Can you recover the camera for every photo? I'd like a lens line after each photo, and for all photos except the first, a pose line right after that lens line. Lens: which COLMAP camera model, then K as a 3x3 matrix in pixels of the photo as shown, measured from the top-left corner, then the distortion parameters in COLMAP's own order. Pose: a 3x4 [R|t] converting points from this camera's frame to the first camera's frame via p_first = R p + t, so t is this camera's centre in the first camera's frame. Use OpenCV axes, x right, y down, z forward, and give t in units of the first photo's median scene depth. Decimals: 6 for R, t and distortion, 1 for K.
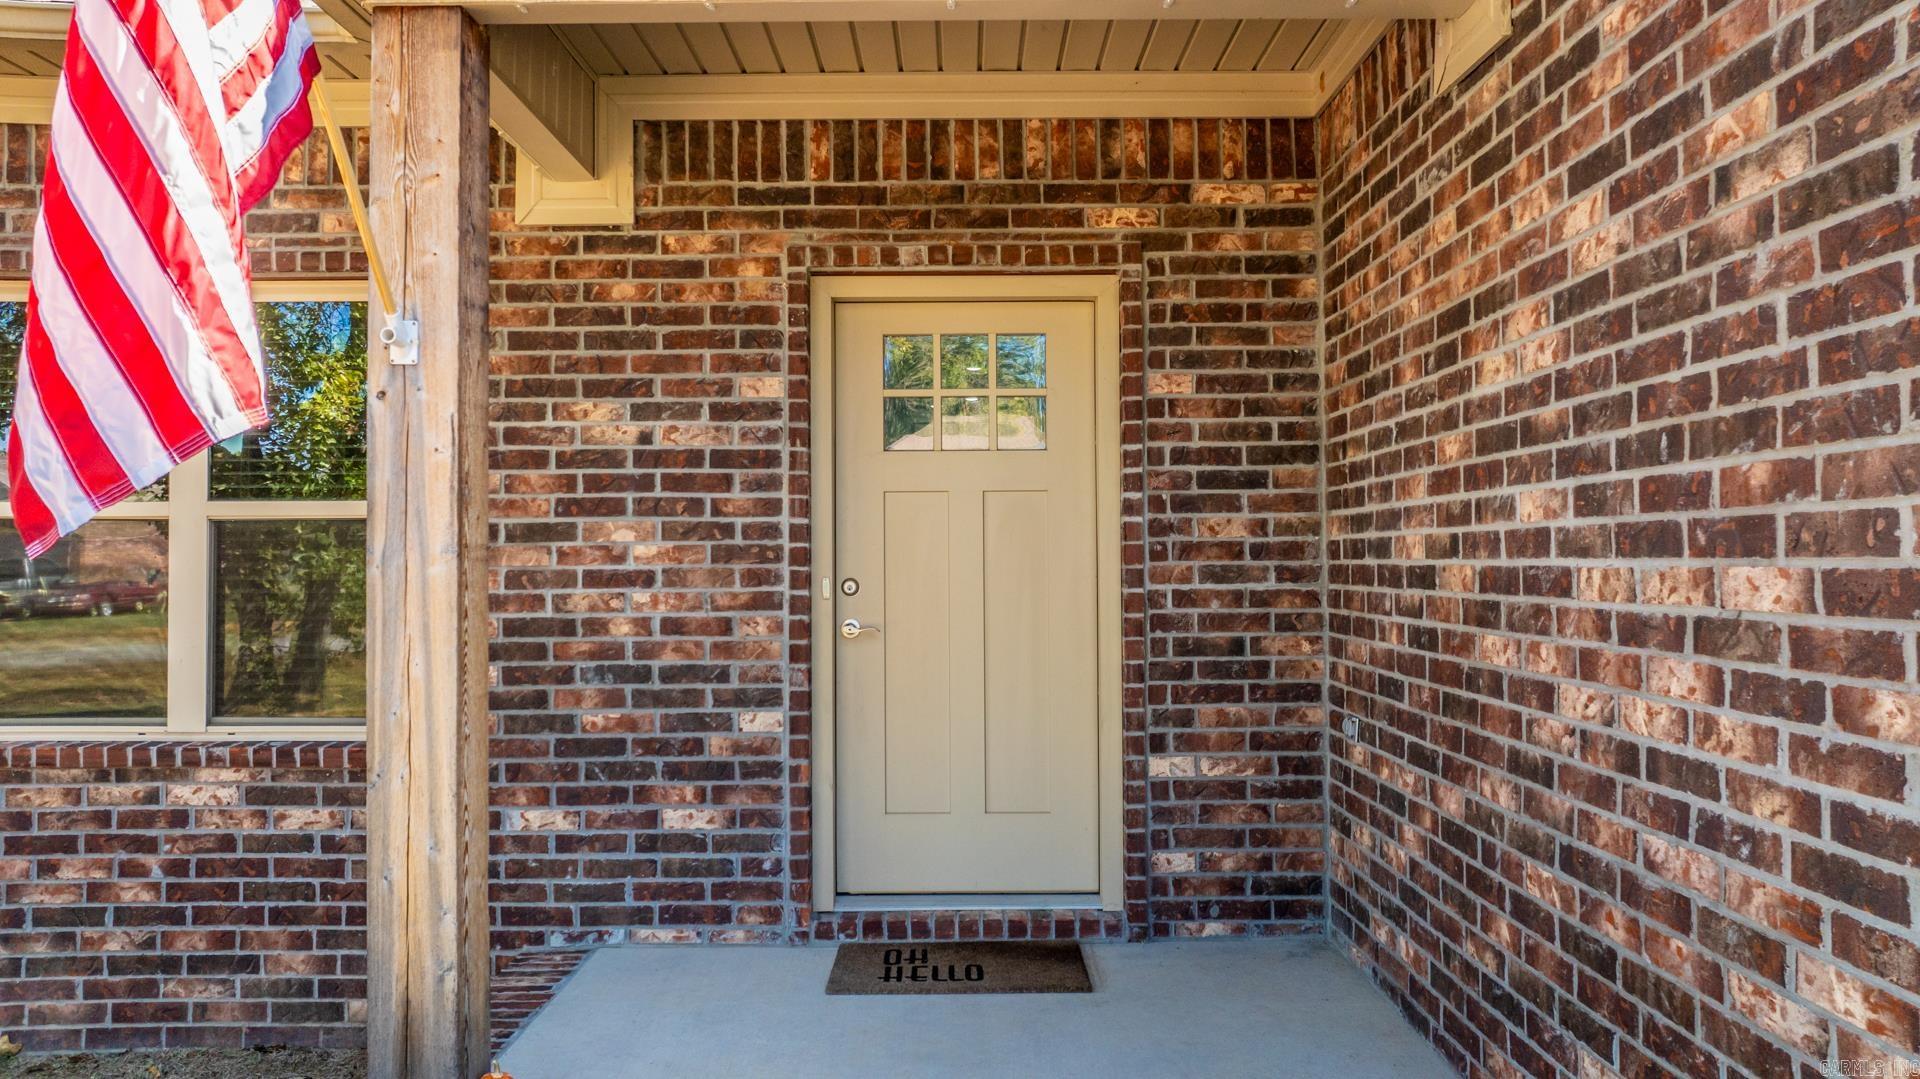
lens RADIAL K [[1356.2, 0, 960.0], [0, 1356.2, 539.5], [0, 0, 1]] dist [-0.047811, 0.050290]
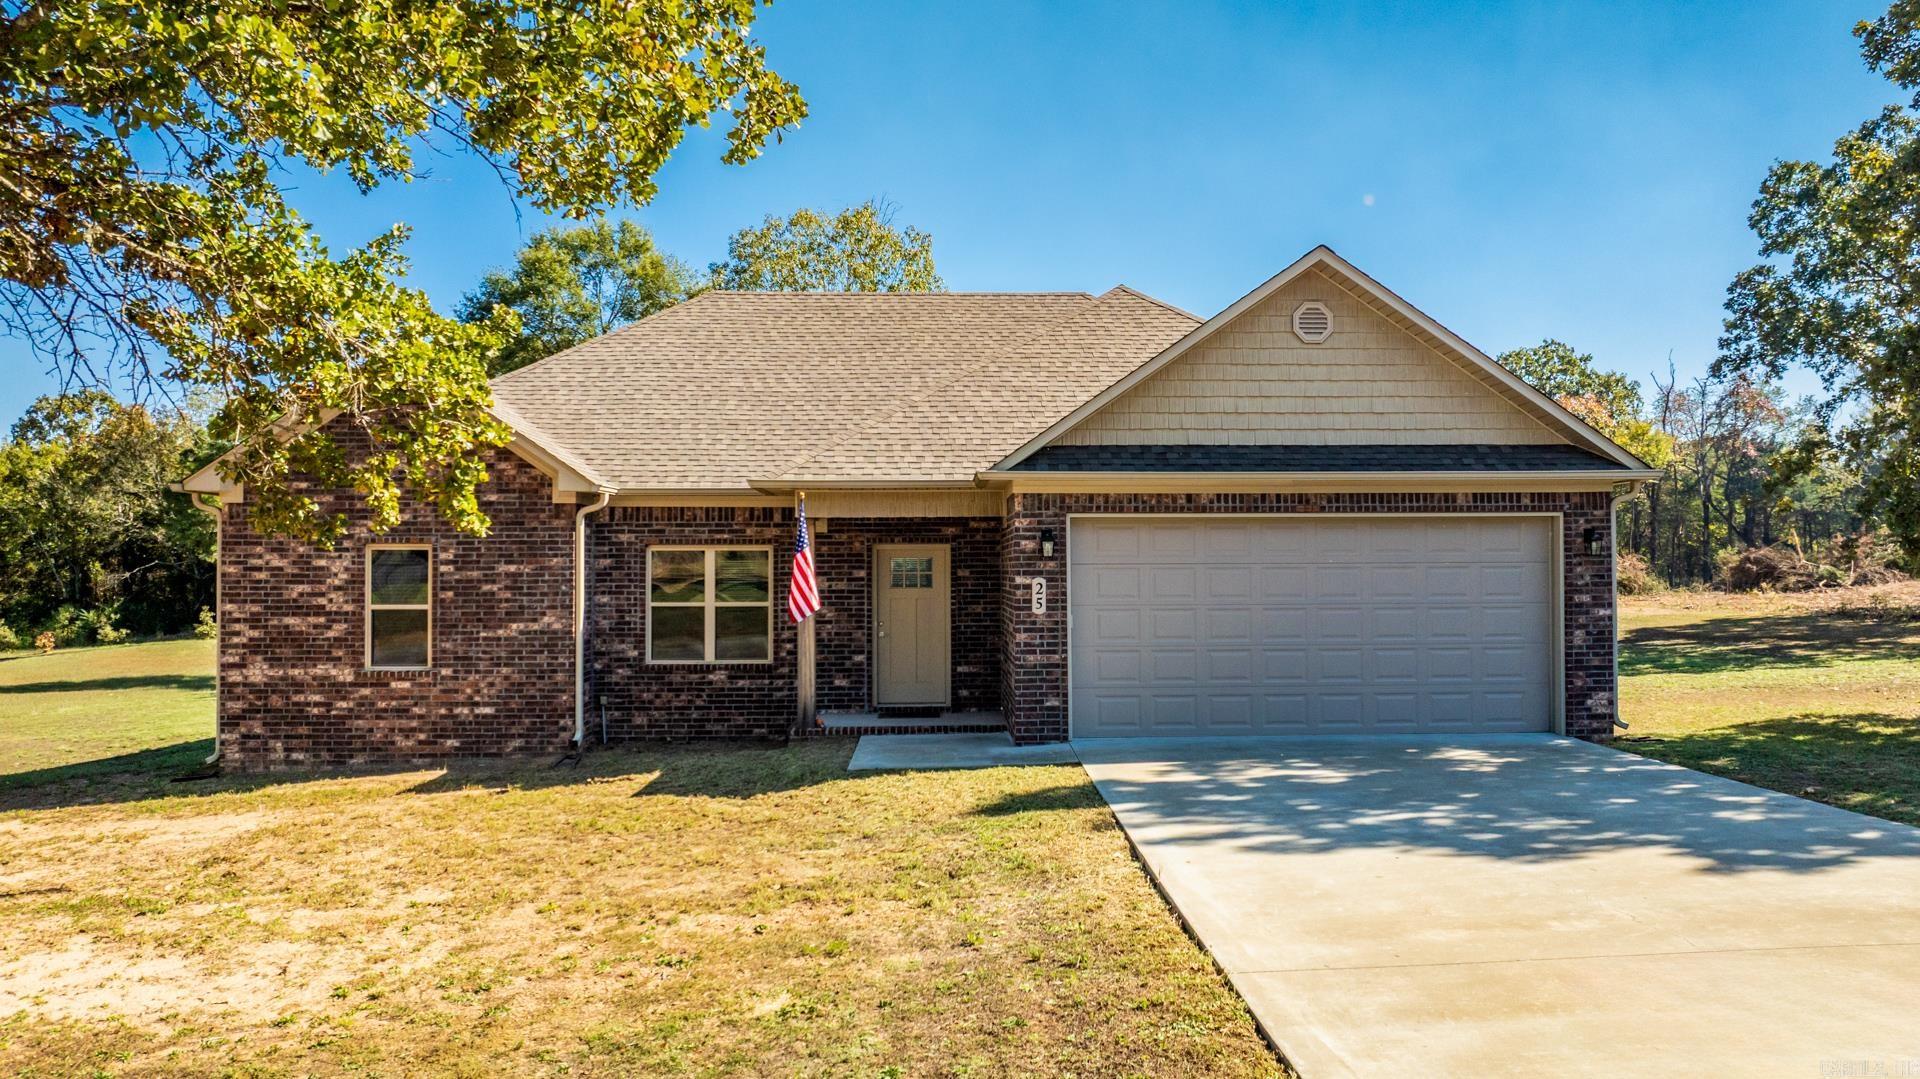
lens RADIAL K [[1422.0, 0, 1012.7], [0, 1422.0, 534.2], [0, 0, 1]] dist [-0.027820, -0.002701]
pose [[0.998555, 0.001831, 0.053714, 0.077305], [-0.001309, 0.999952, -0.009759, -0.188632], [-0.053729, 0.009675, 0.998509, -3.196007]]
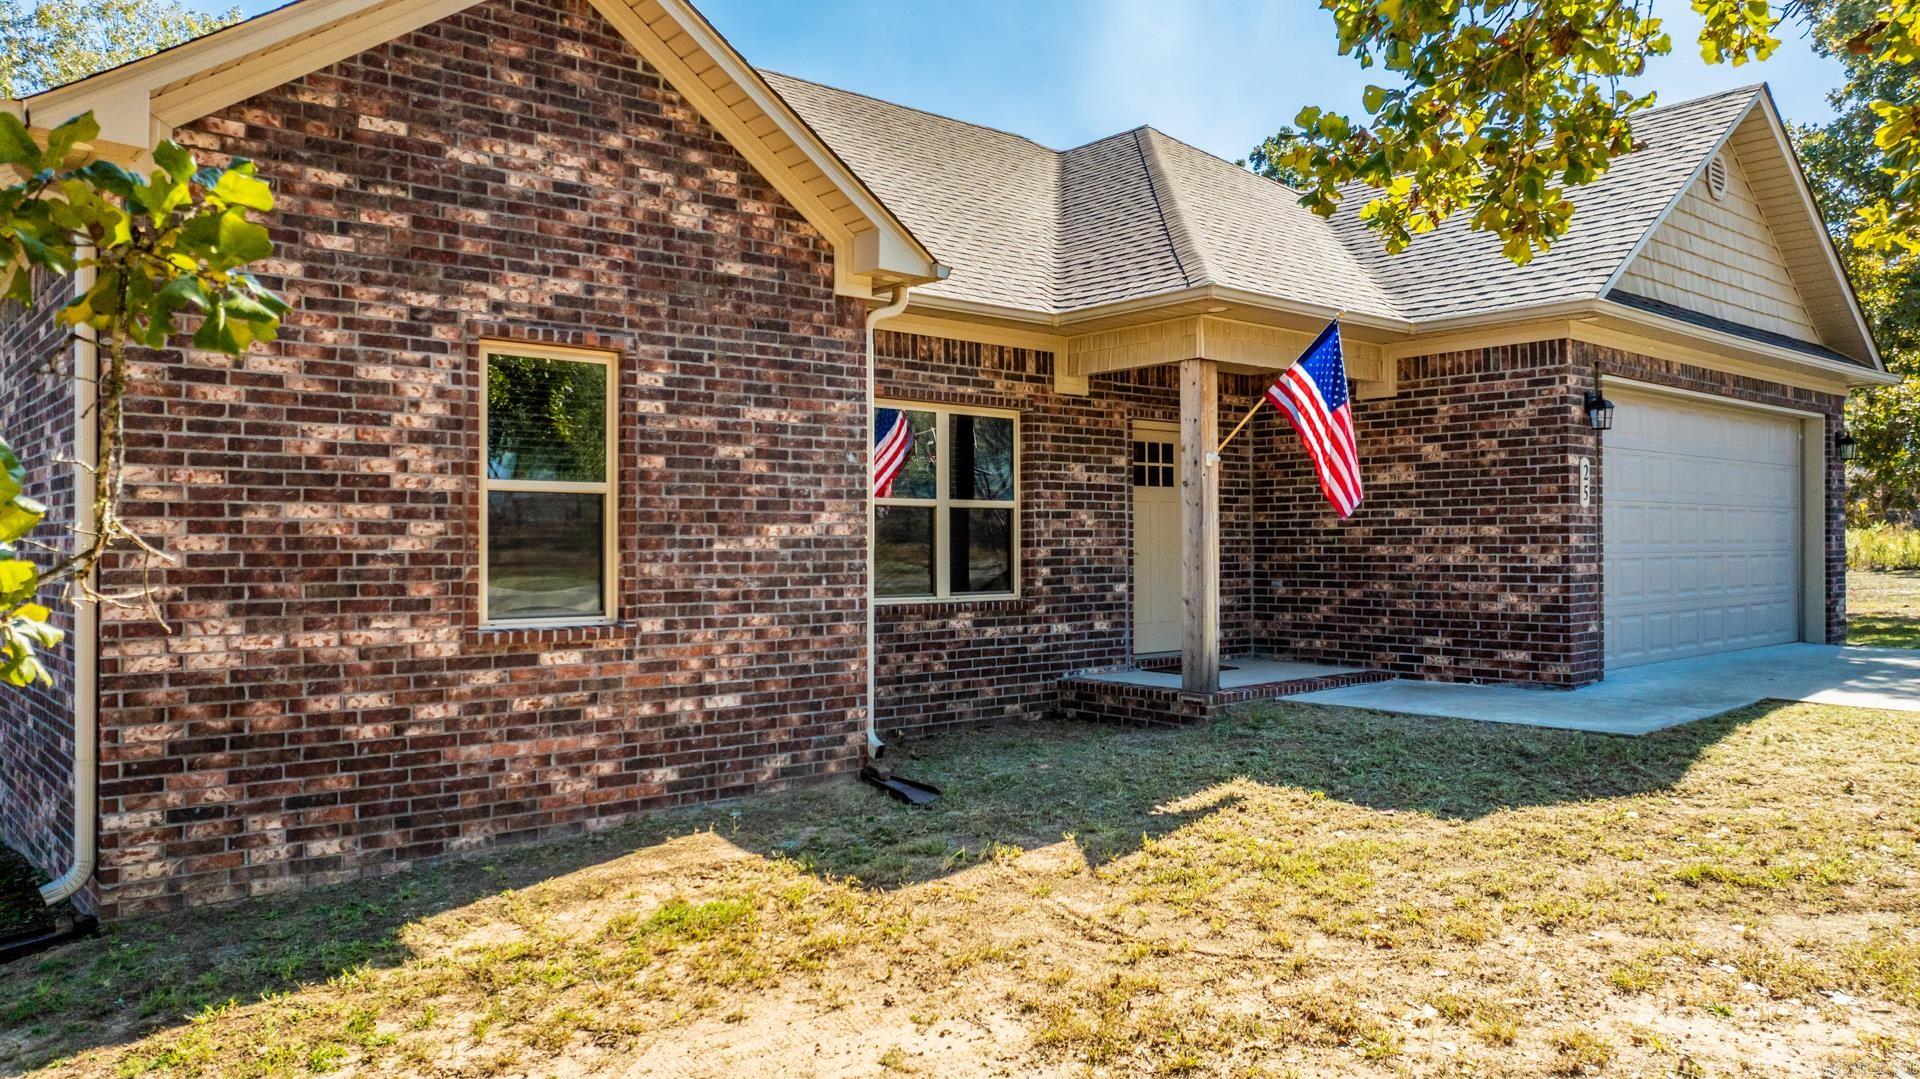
lens RADIAL K [[1364.2, 0, 960.0], [0, 1364.2, 539.5], [0, 0, 1]] dist [-0.011092, 0.000207]
pose [[0.757987, 0.003685, 0.652259, -2.125033], [-0.009085, 0.999947, 0.004910, 0.030042], [-0.652206, -0.009647, 0.757980, -0.816657]]
